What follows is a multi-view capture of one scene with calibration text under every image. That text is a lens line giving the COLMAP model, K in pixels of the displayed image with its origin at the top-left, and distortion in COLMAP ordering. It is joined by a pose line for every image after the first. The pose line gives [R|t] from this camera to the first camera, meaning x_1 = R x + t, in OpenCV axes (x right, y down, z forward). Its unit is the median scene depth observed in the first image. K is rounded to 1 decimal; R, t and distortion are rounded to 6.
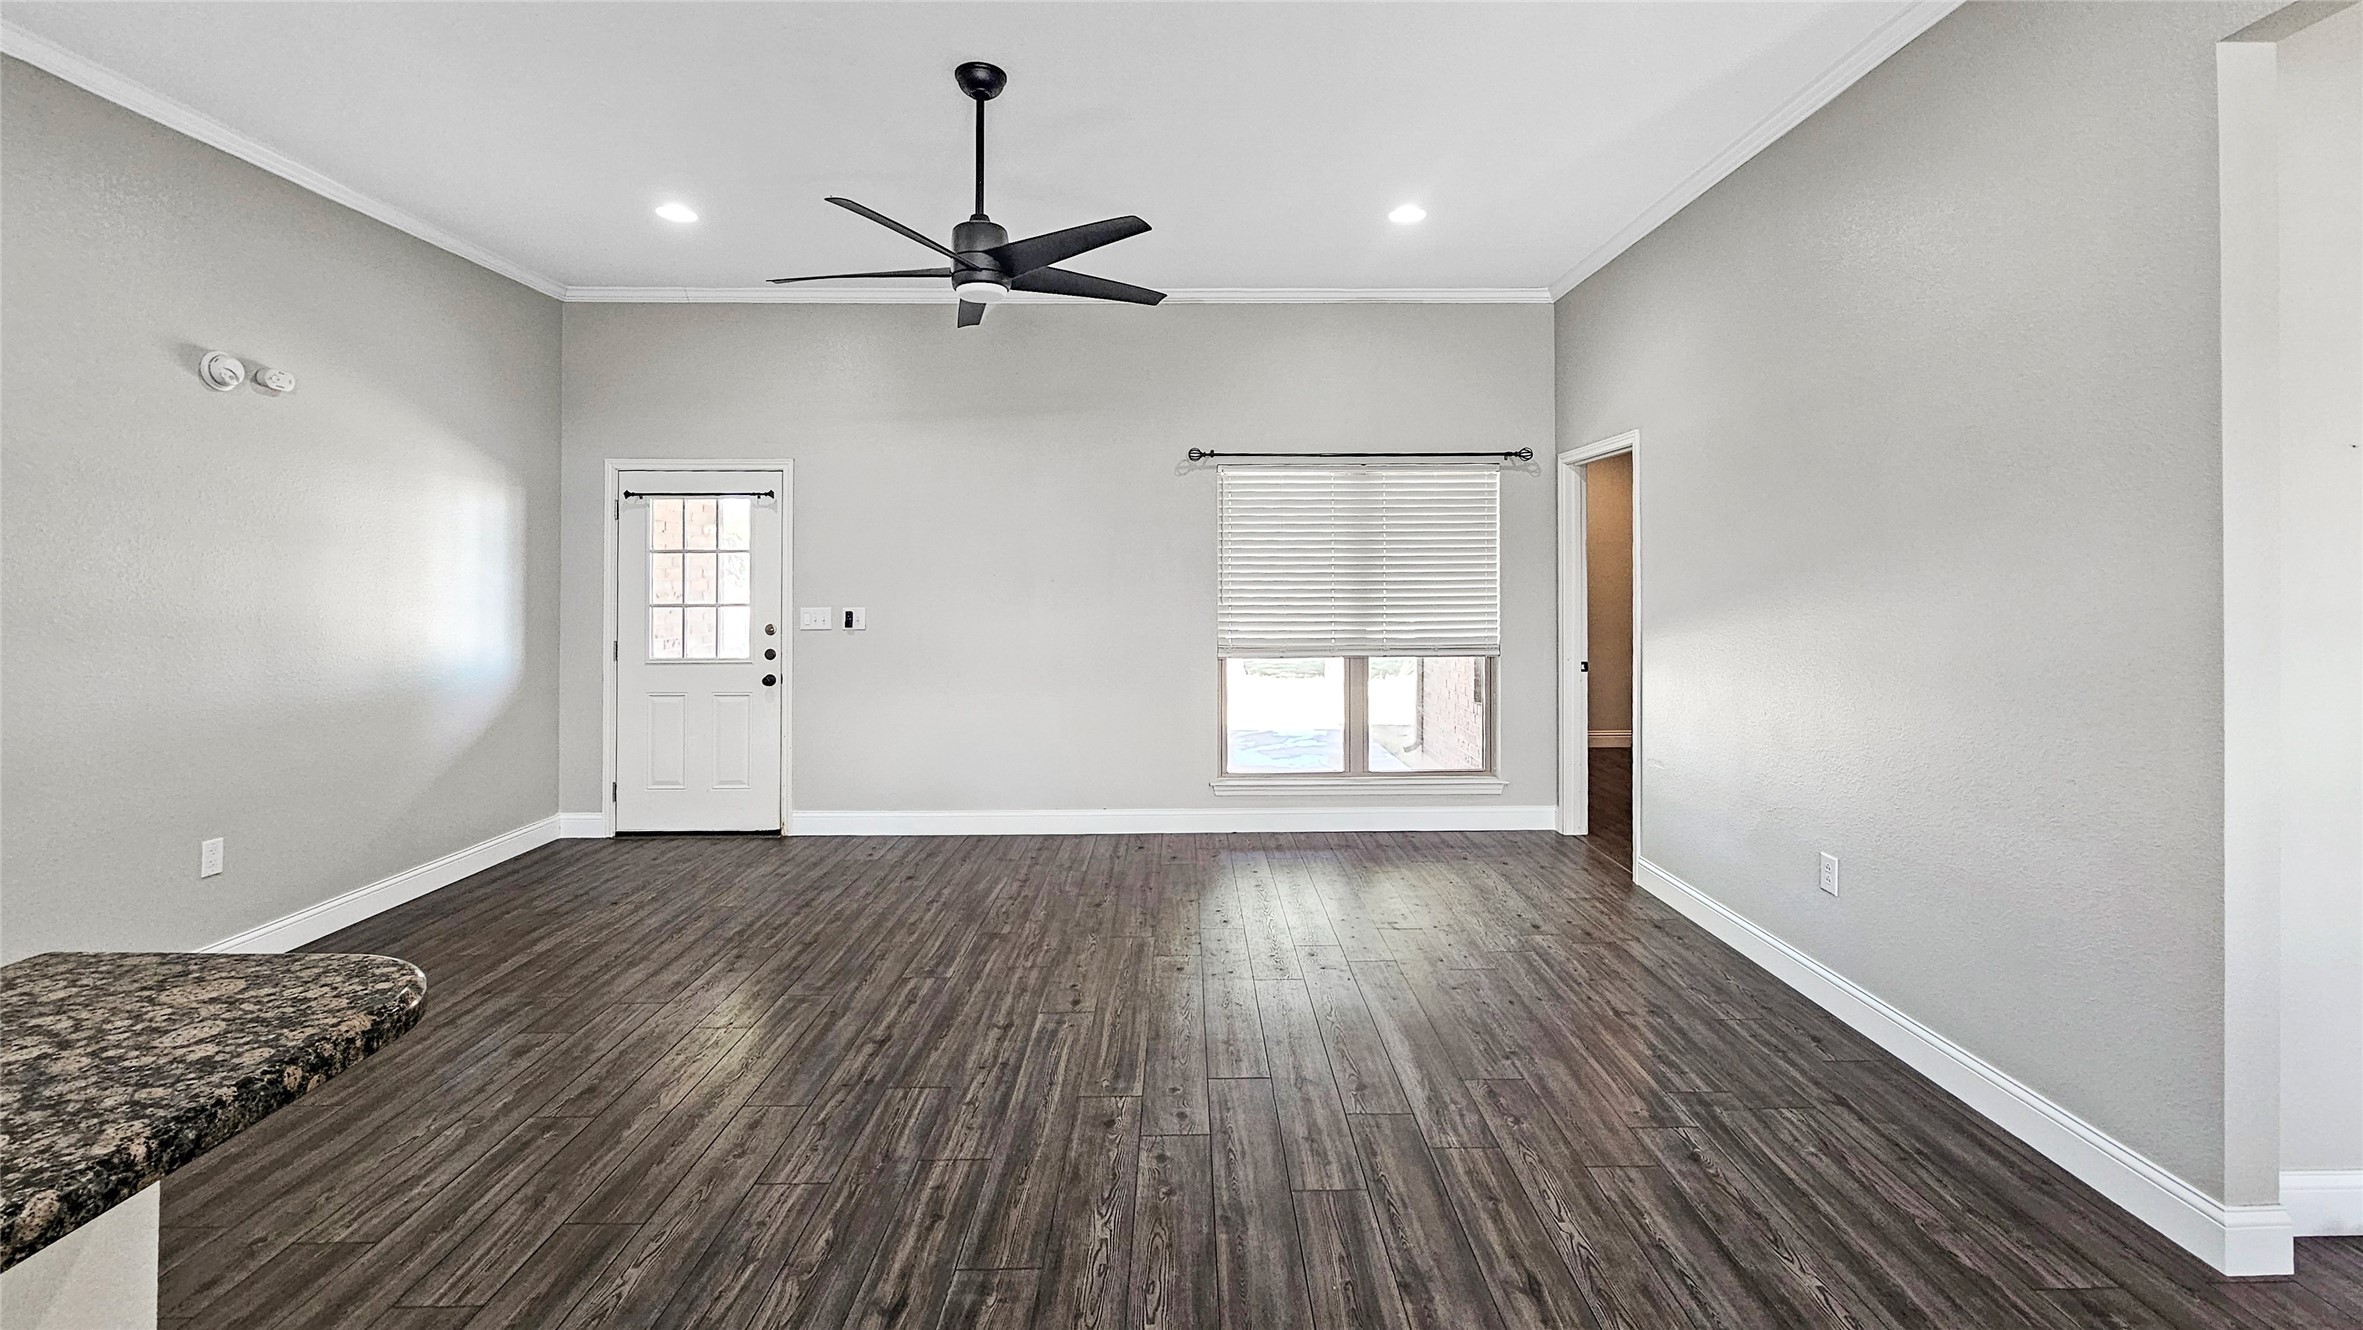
lens RADIAL K [[1022.4, 0, 1272.2], [0, 1022.4, 582.6], [0, 0, 1]] dist [-0.004247, -0.001072]
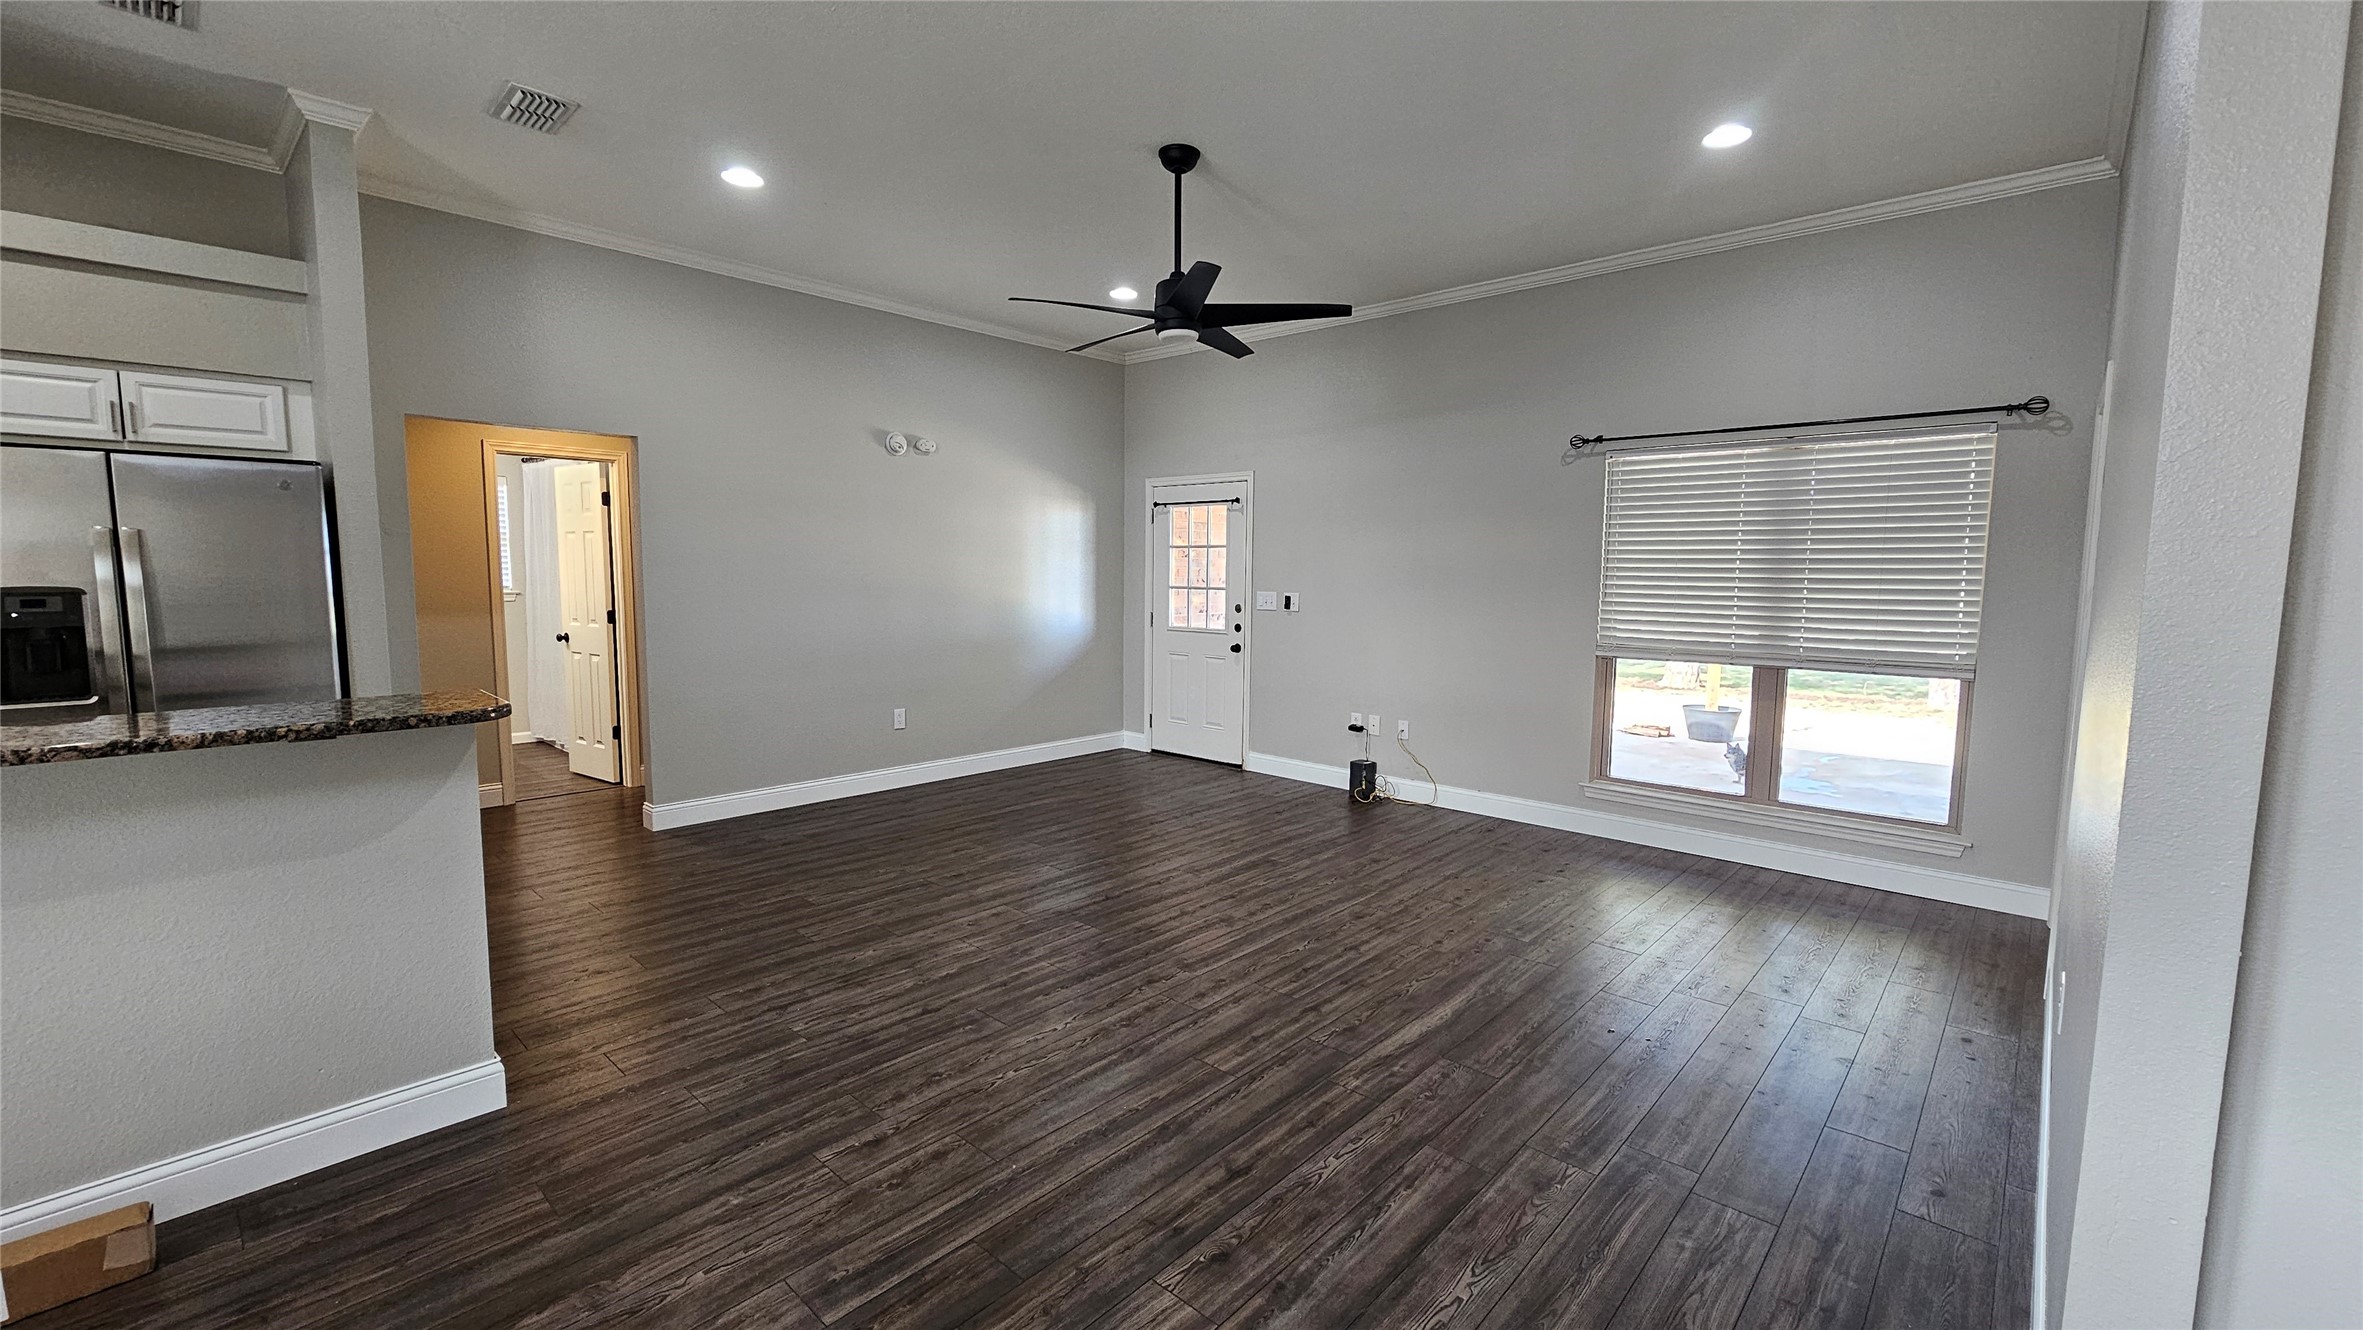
lens RADIAL K [[1022.4, 0, 1199.7], [0, 1022.4, 675.2], [0, 0, 1]] dist [-0.004247, -0.001072]
pose [[0.707873, 0.082799, -0.701470, 0.377930], [-0.017014, 0.994816, 0.100256, 0.002040], [0.706135, -0.059034, 0.705613, 0.065454]]
